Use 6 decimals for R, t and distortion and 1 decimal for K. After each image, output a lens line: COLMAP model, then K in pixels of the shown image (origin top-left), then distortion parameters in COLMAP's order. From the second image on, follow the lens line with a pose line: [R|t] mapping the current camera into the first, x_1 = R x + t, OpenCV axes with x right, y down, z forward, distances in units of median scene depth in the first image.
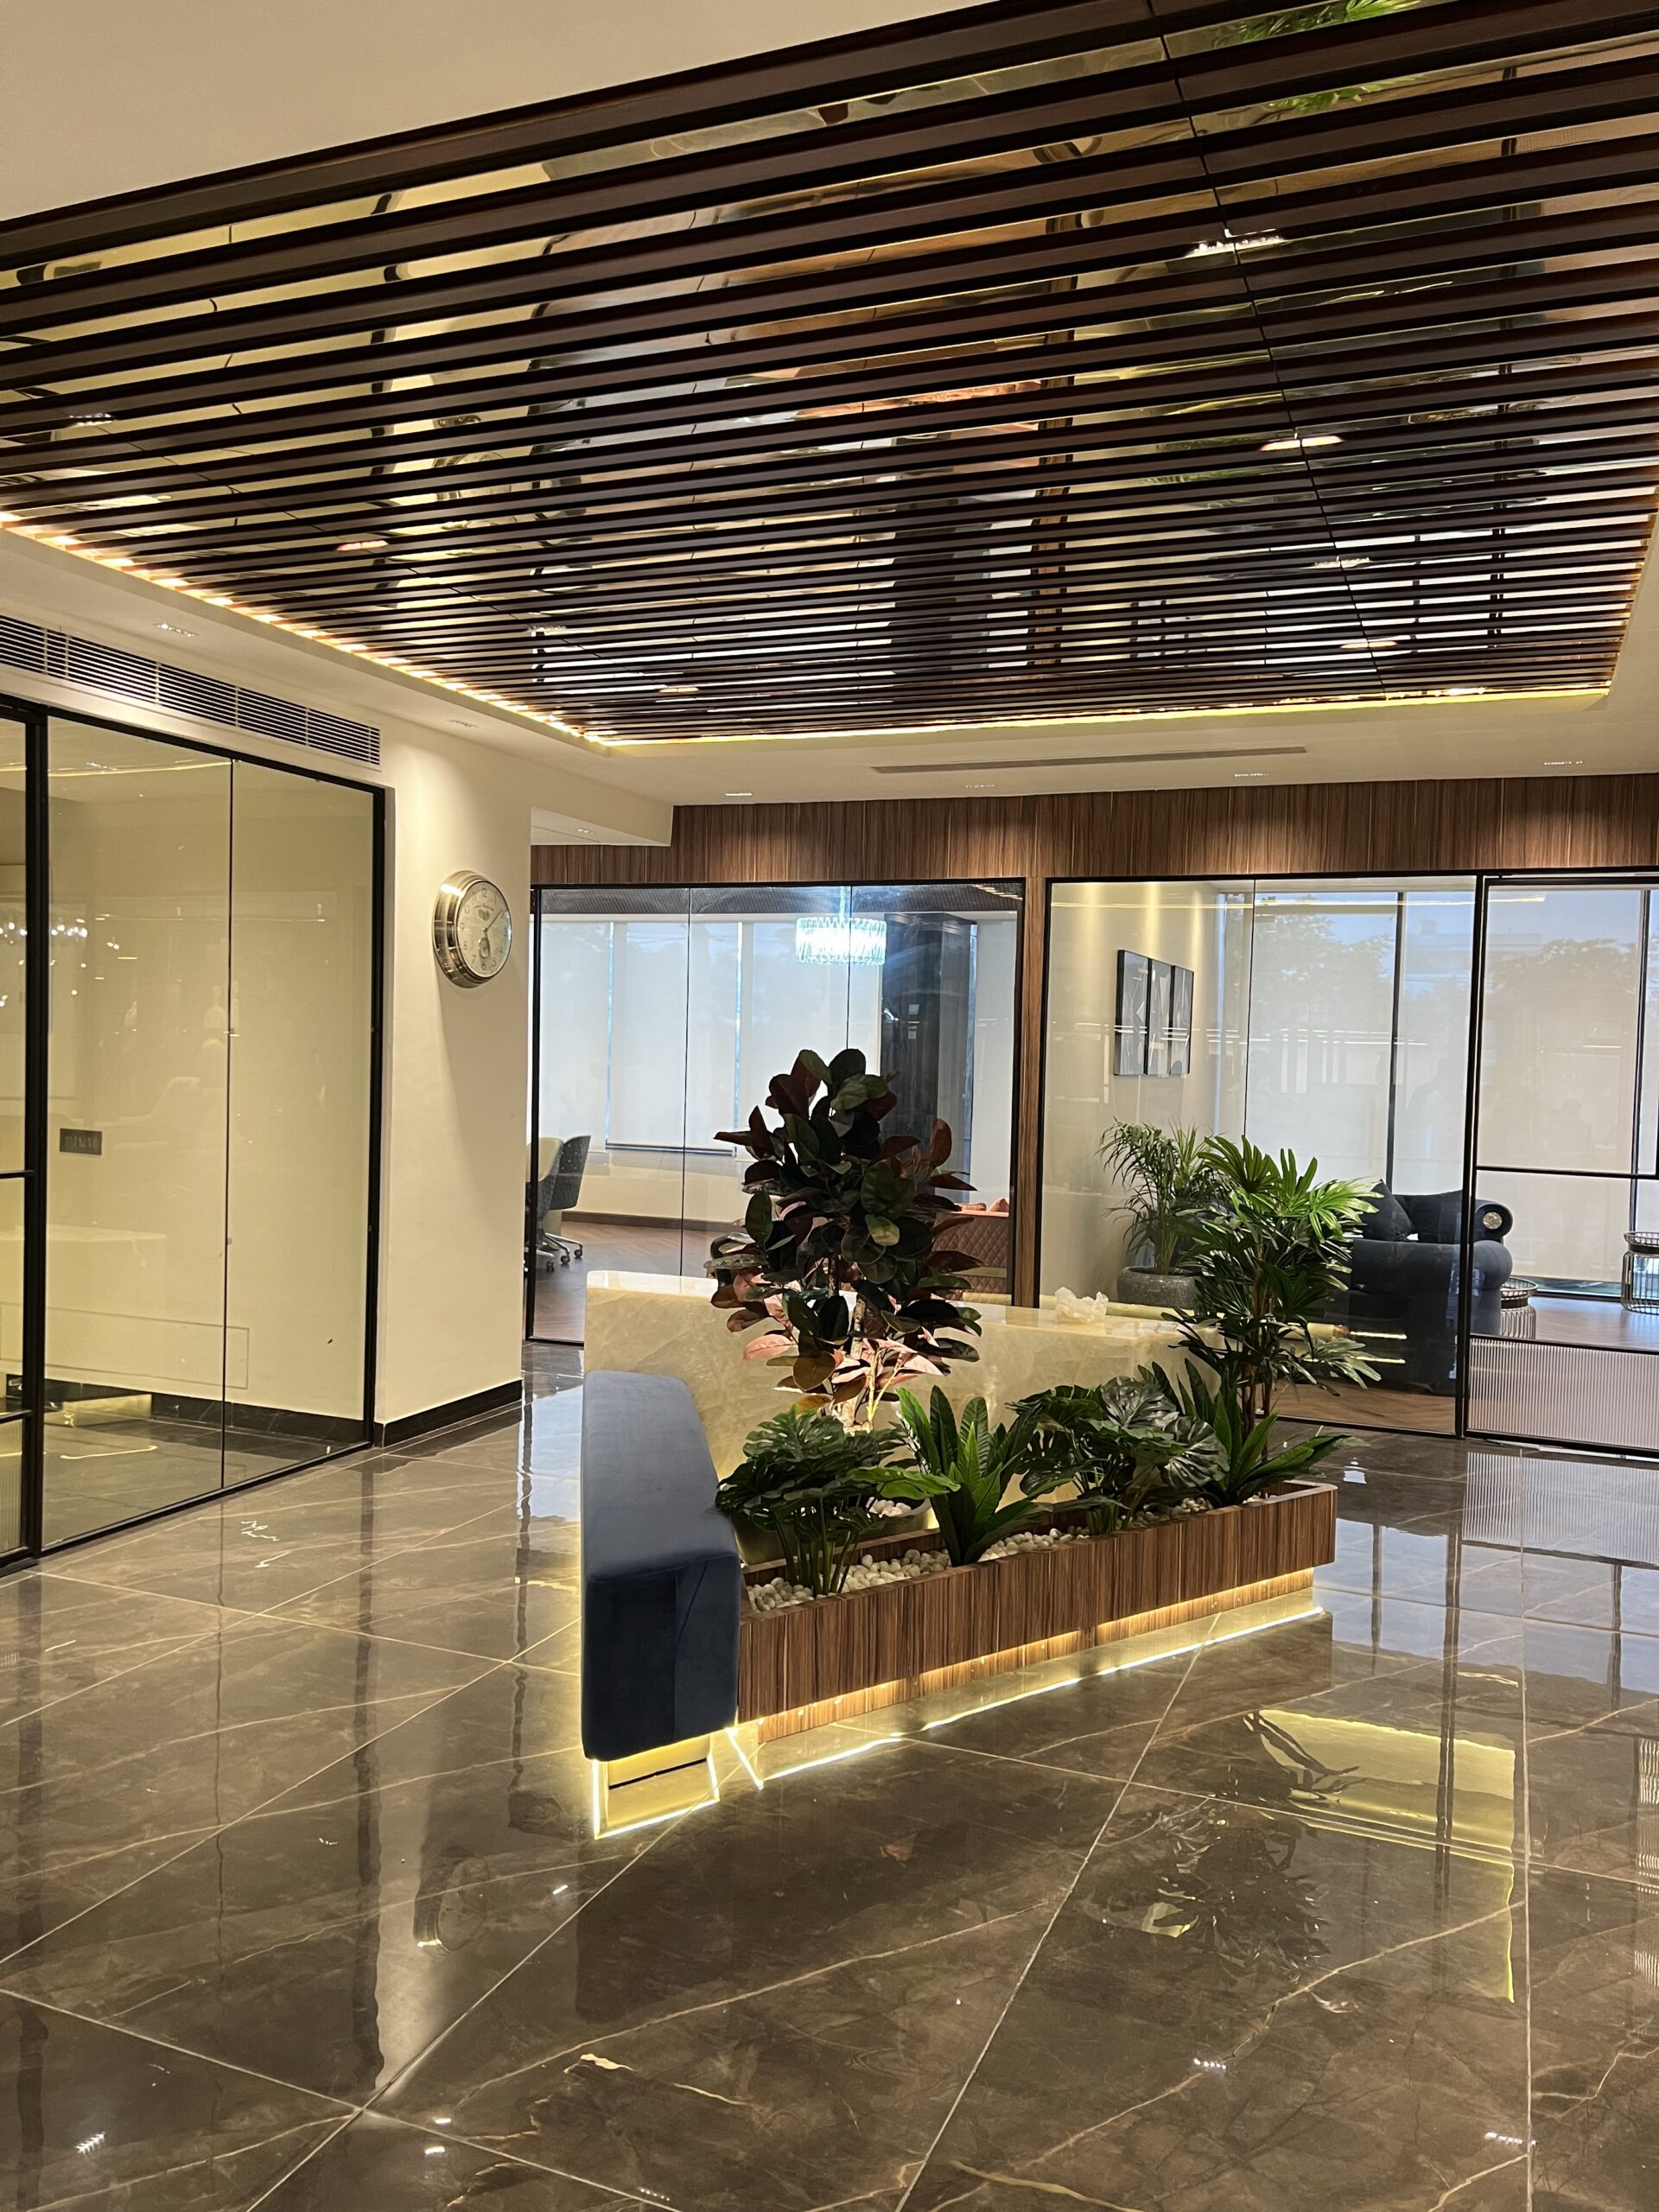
lens RADIAL K [[1653.3, 0, 829.5], [0, 1653.3, 1106.0], [0, 0, 1]] dist [0.062863, -0.000201]
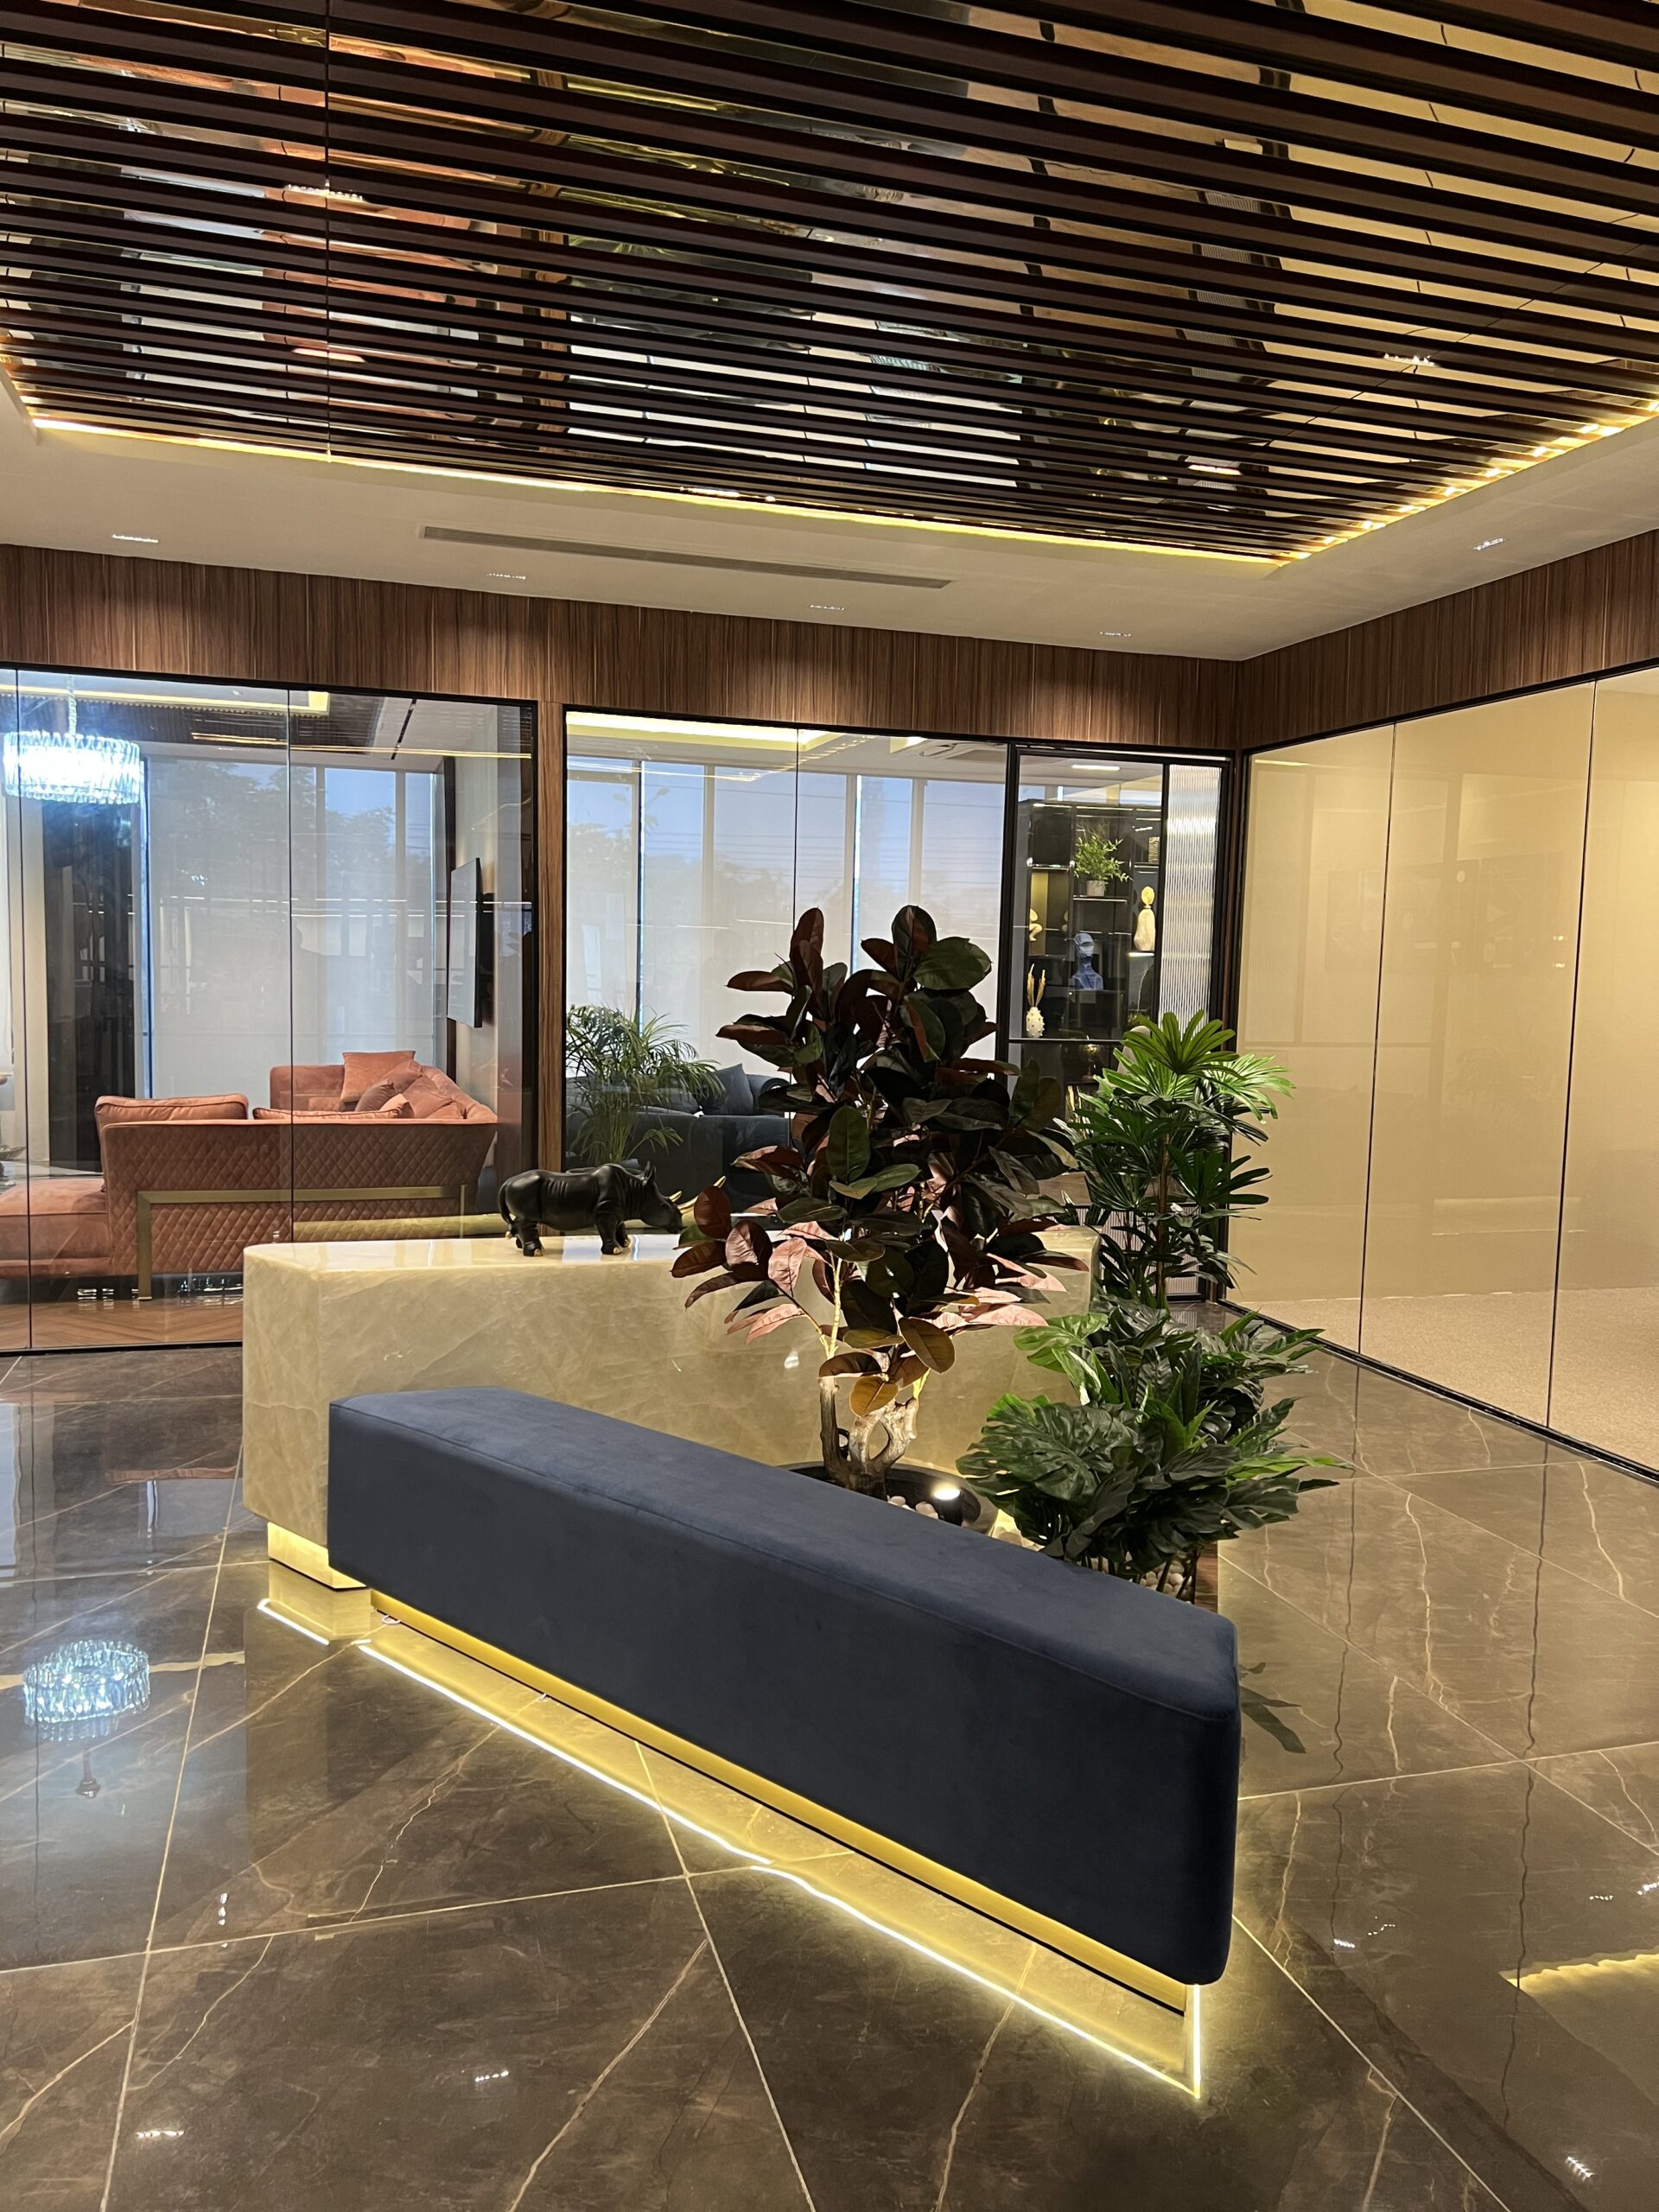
lens RADIAL K [[1653.8, 0, 829.5], [0, 1653.8, 1106.0], [0, 0, 1]] dist [0.015546, -0.002505]
pose [[0.766324, -0.059134, 0.639727, -0.311624], [0.012769, 0.996960, 0.076859, -0.001848], [-0.642327, -0.050730, 0.764750, 0.294098]]
